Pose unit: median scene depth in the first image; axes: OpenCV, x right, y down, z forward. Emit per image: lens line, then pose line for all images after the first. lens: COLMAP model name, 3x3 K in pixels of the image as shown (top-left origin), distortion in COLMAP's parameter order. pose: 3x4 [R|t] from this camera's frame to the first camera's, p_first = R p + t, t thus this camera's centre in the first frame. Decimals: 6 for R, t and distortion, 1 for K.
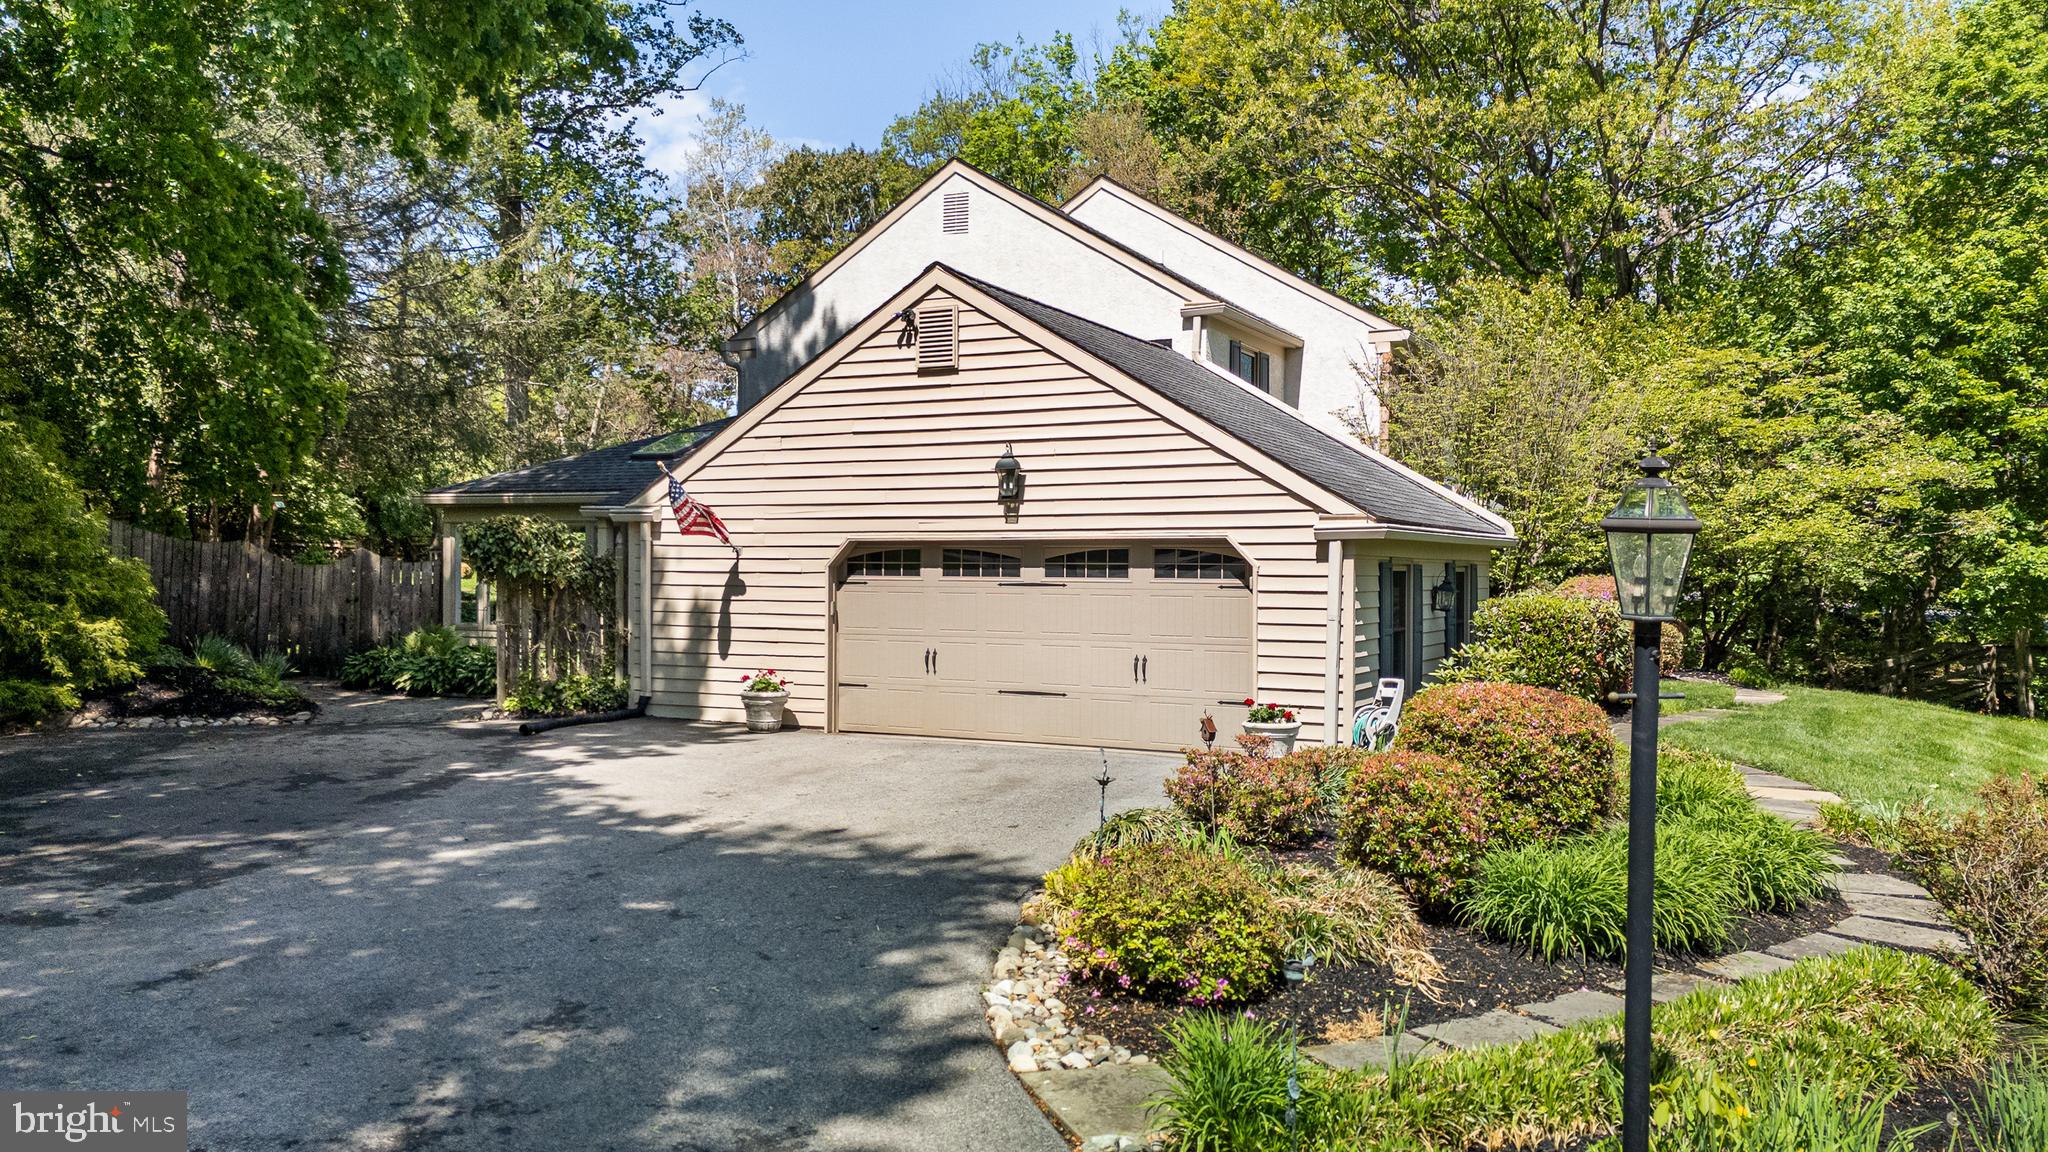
lens RADIAL K [[1501.9, 0, 1038.8], [0, 1501.9, 580.8], [0, 0, 1]] dist [0.103858, -0.105494]
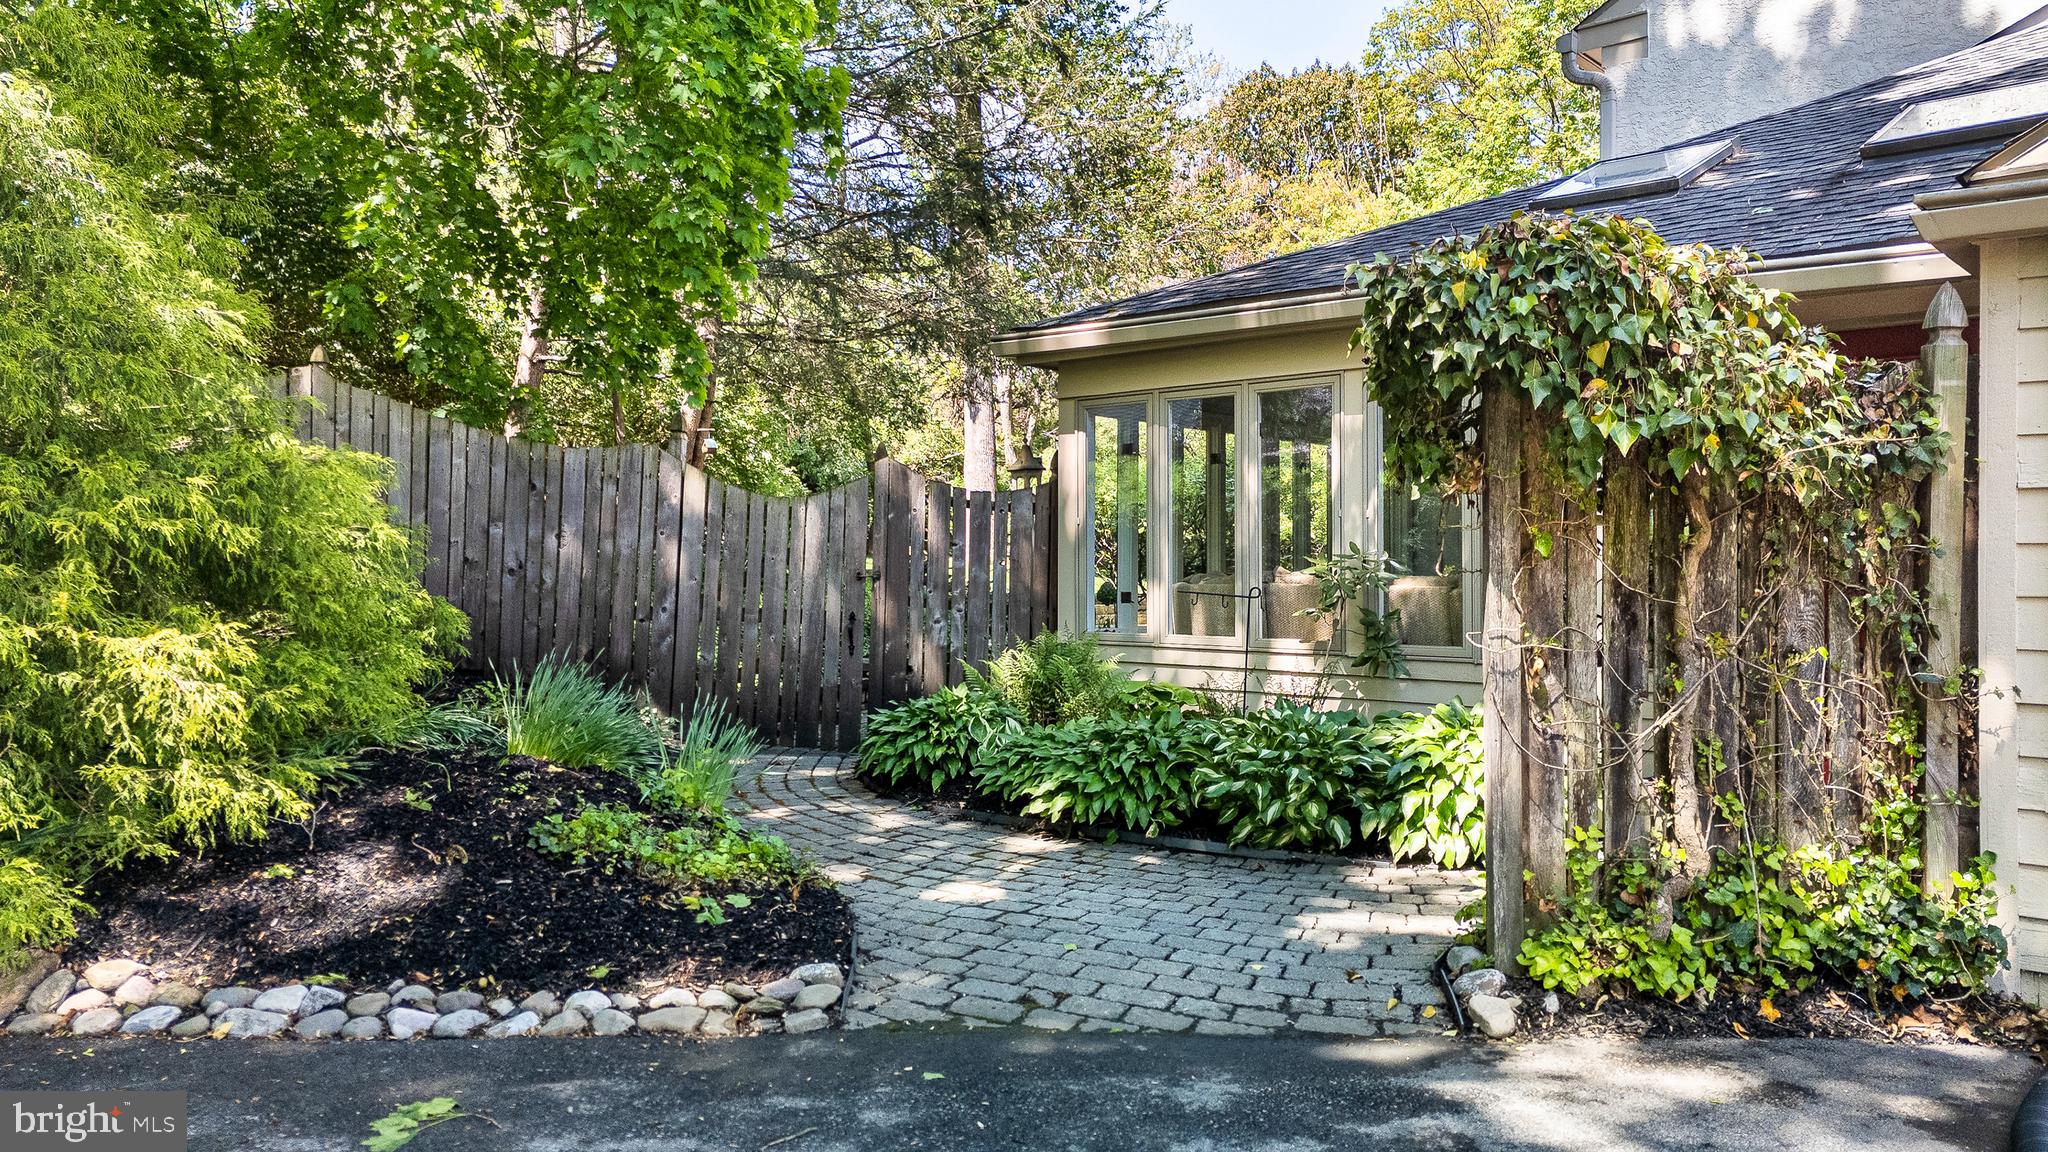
lens RADIAL K [[1501.9, 0, 1038.8], [0, 1501.9, 580.8], [0, 0, 1]] dist [0.103858, -0.105494]
pose [[0.969820, -0.004196, -0.243787, -0.359278], [0.004242, 0.999991, -0.000336, 0.017500], [0.243787, -0.000708, 0.969829, 0.715104]]
